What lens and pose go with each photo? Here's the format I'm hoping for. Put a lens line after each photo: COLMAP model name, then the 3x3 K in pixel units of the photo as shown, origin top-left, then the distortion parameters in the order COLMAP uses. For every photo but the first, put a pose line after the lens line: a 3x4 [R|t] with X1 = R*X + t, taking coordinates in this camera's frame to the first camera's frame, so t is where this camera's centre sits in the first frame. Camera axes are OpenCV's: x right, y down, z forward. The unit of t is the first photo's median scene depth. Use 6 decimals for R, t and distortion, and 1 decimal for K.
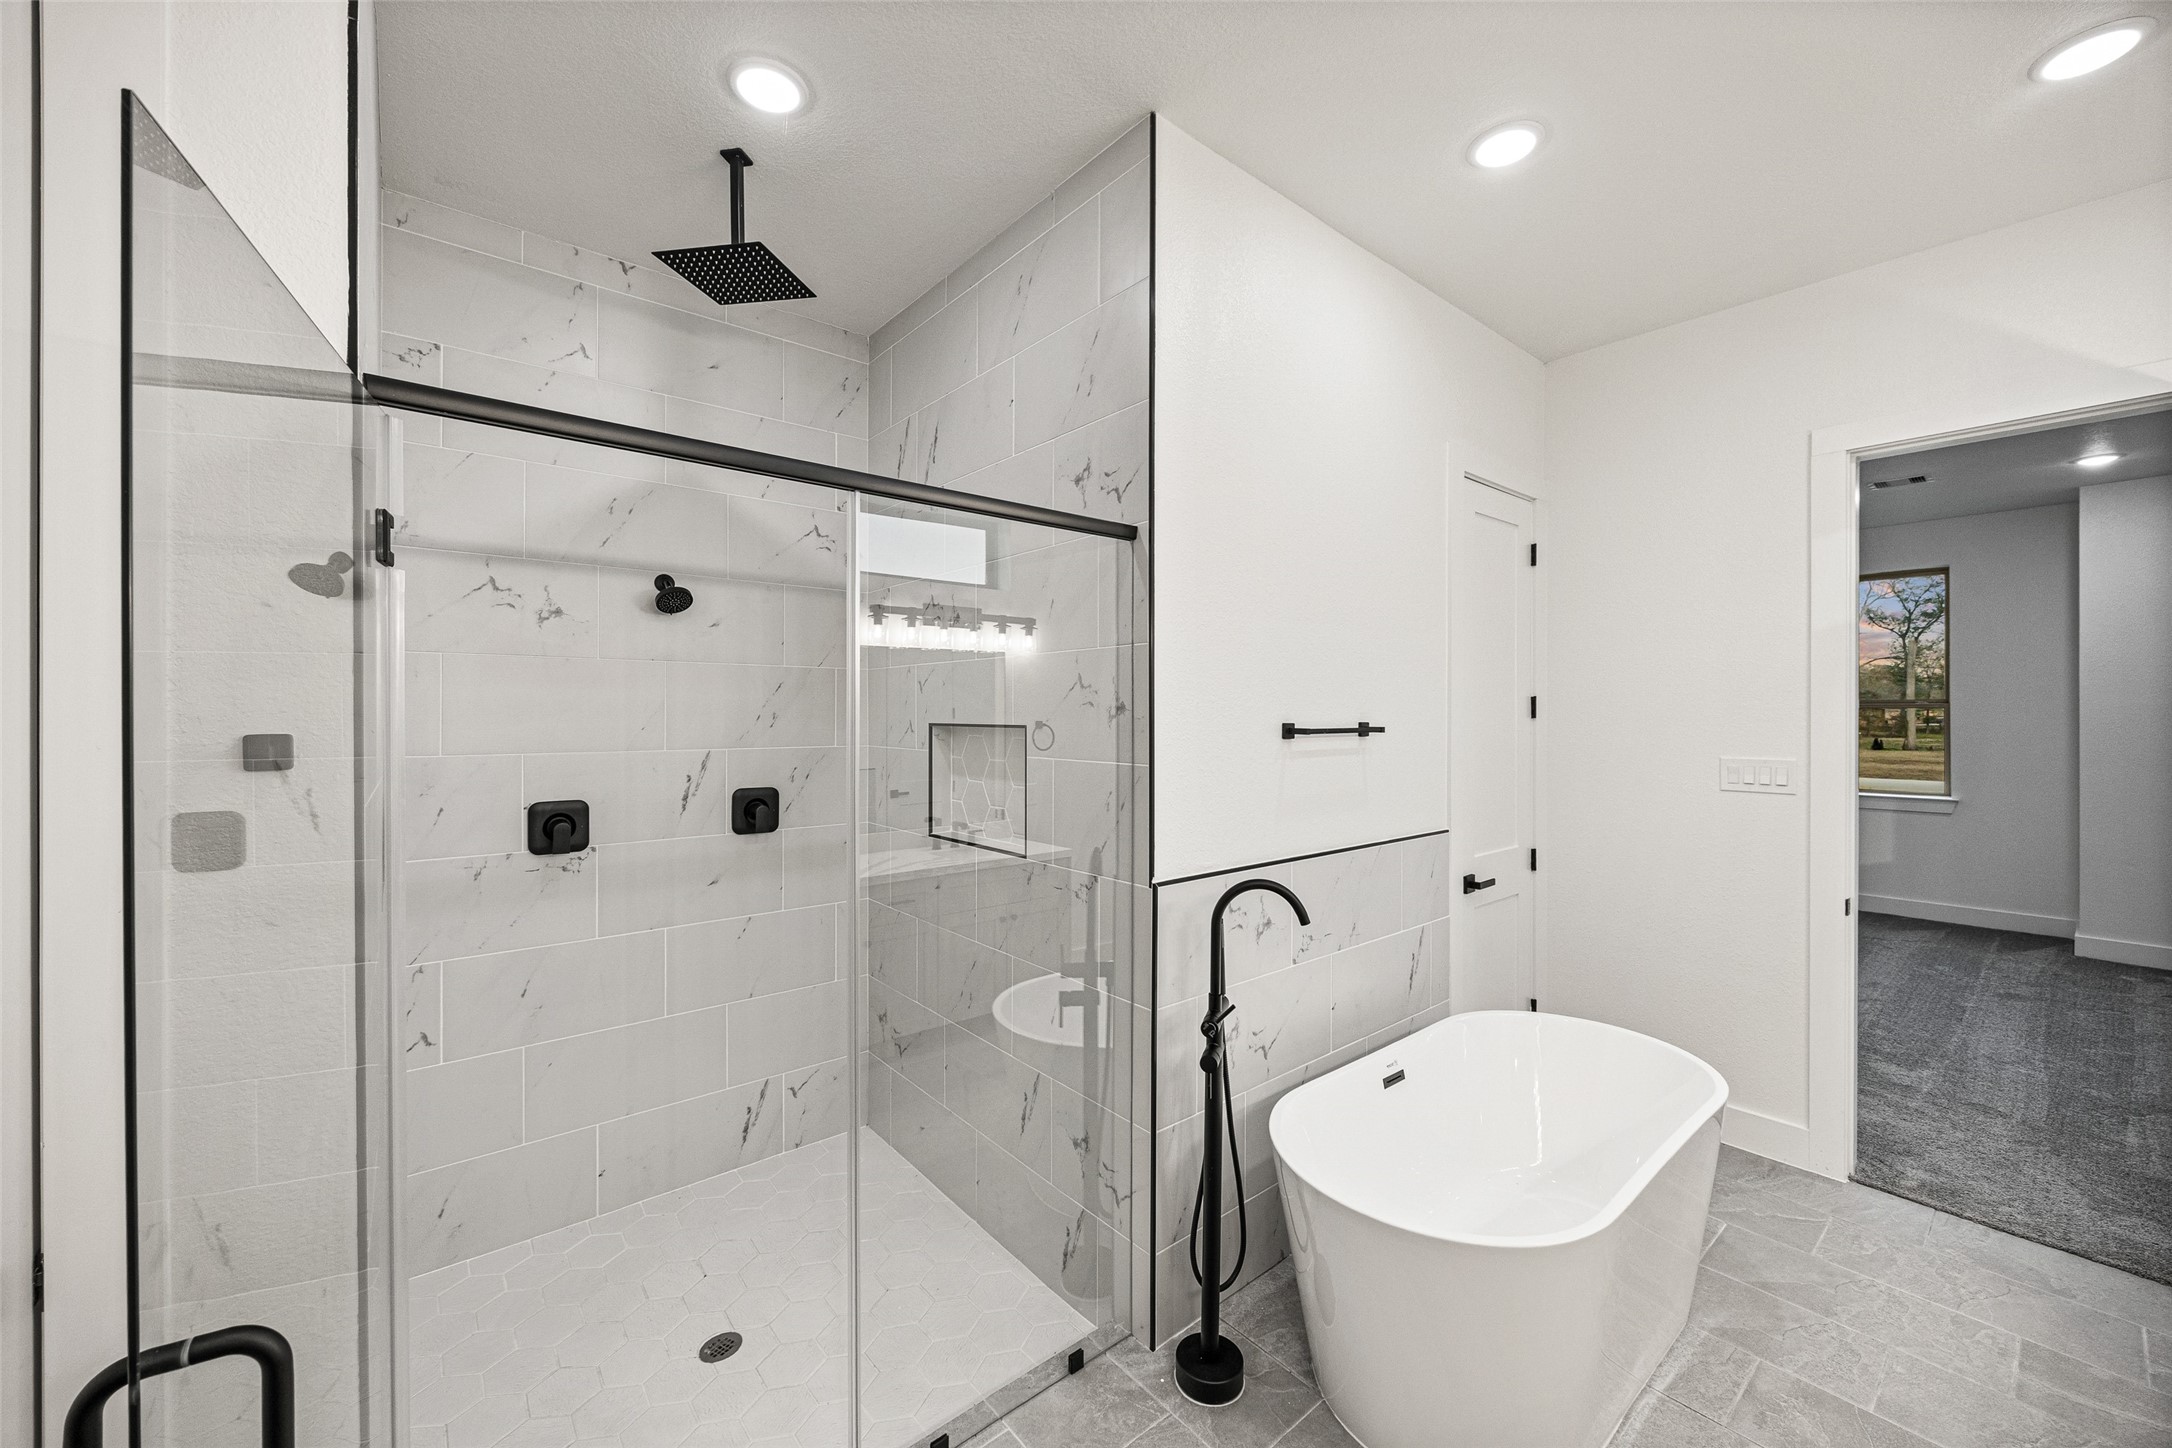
lens RADIAL K [[834.1, 0, 1084.6], [0, 834.1, 721.5], [0, 0, 1]] dist [-0.003971, 0.000906]
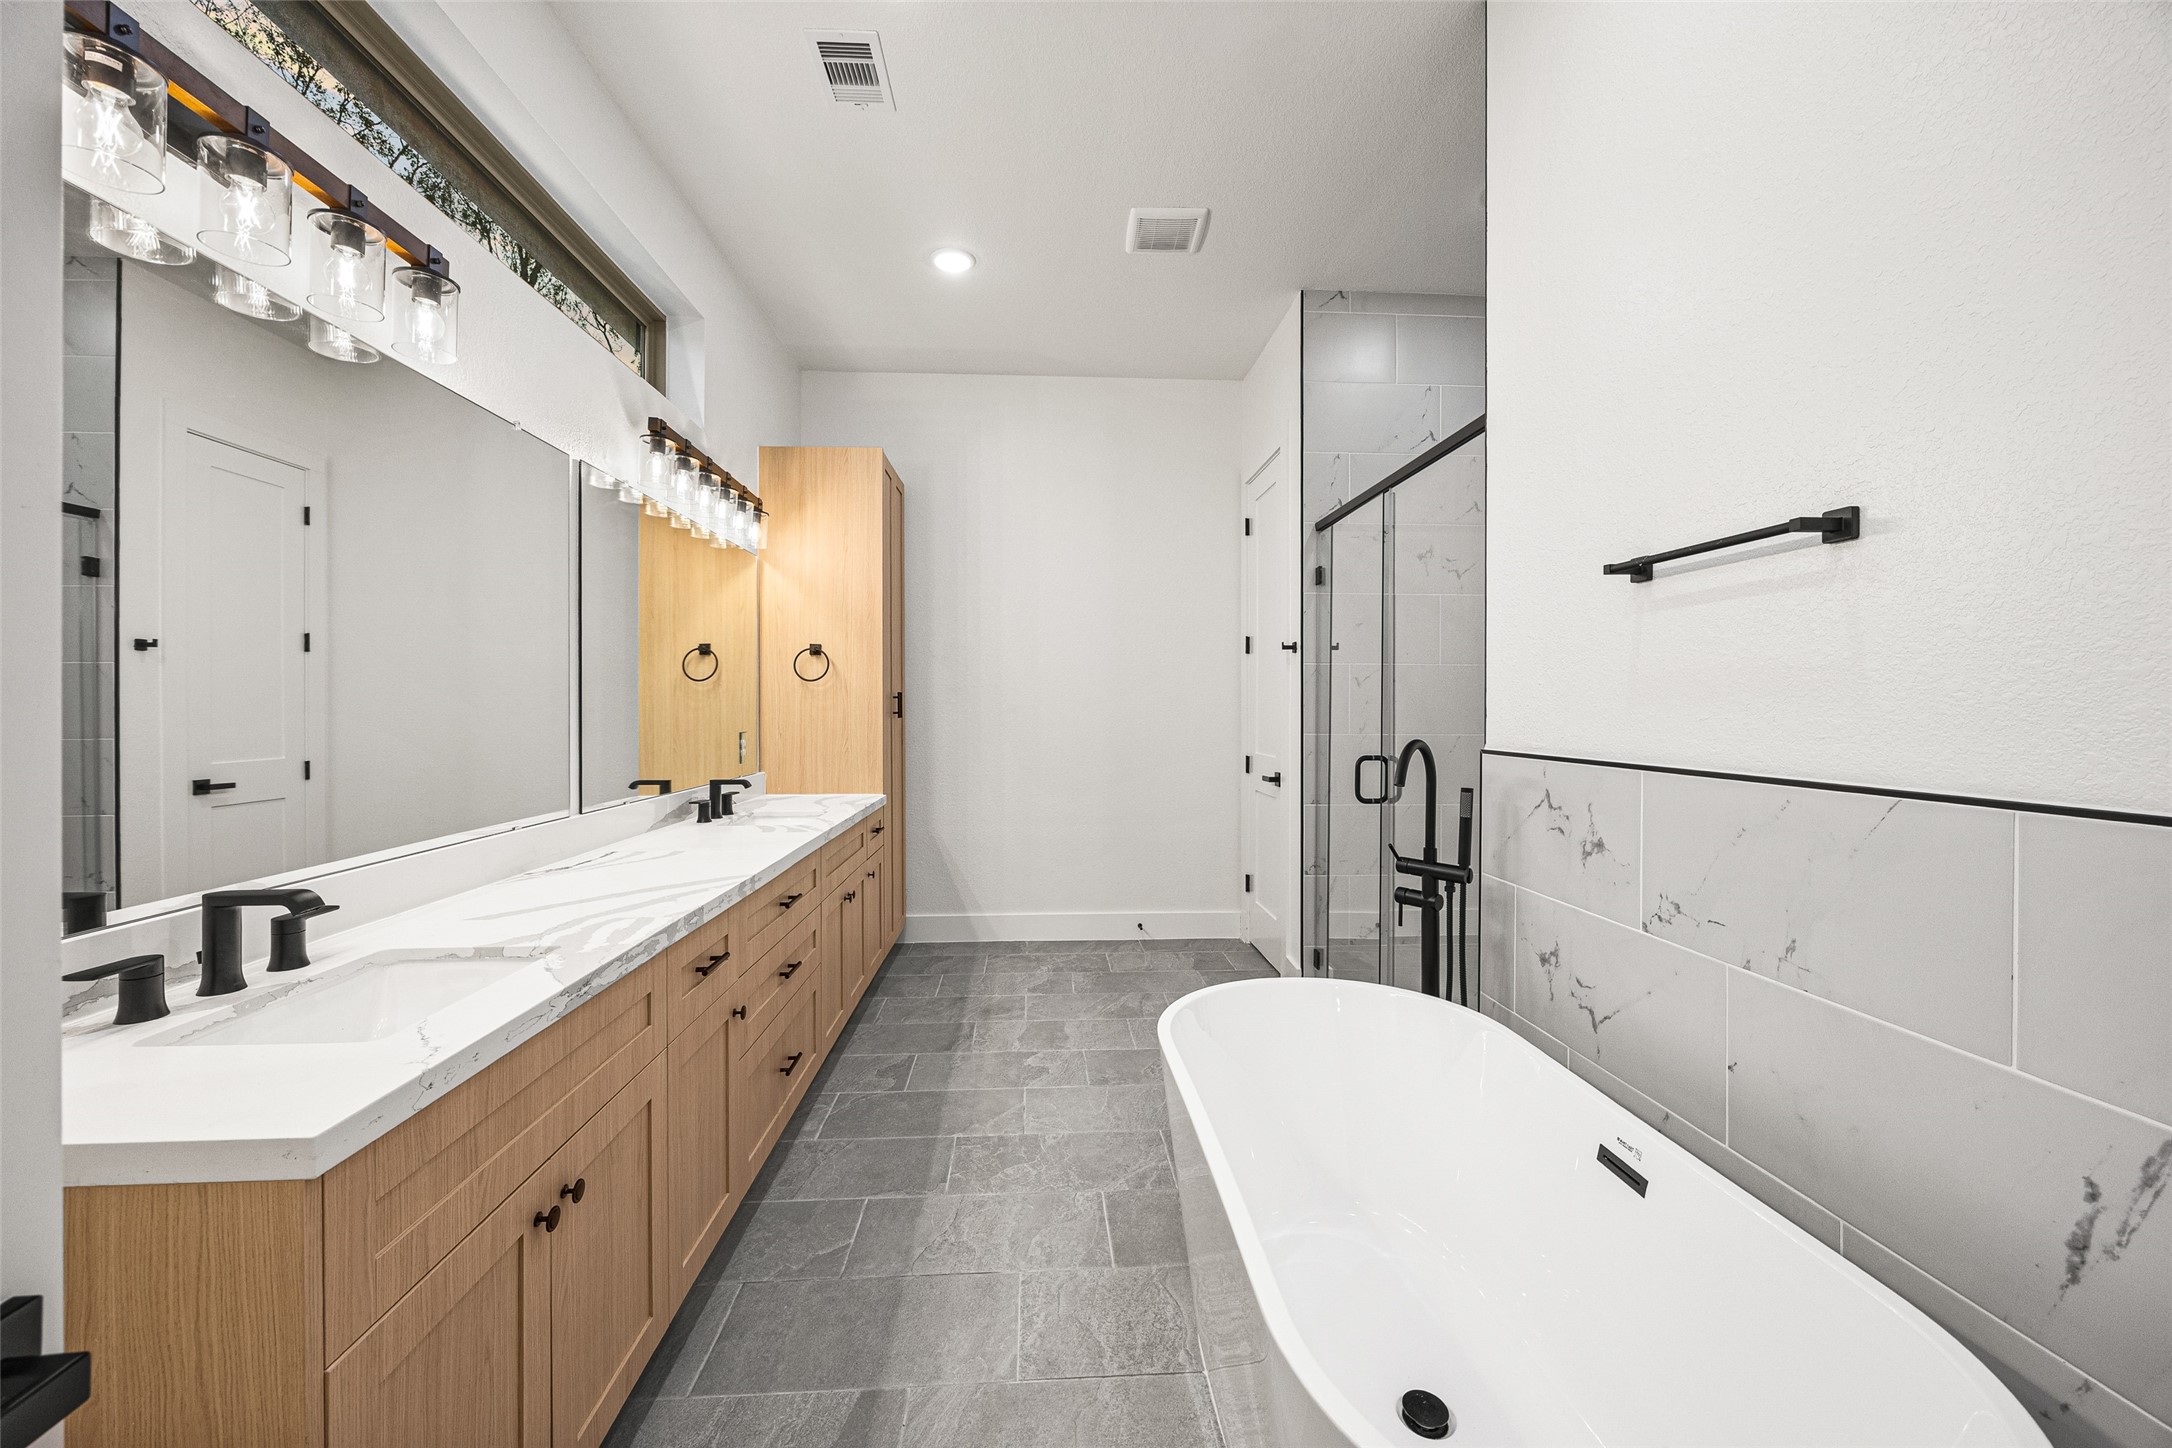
lens RADIAL K [[834.1, 0, 1087.1], [0, 834.1, 714.4], [0, 0, 1]] dist [-0.003971, 0.000906]
pose [[-0.601730, 0.003294, -0.798693, 1.027978], [-0.008964, 0.999901, 0.010877, 0.119924], [0.798649, 0.013704, -0.601641, 1.040715]]
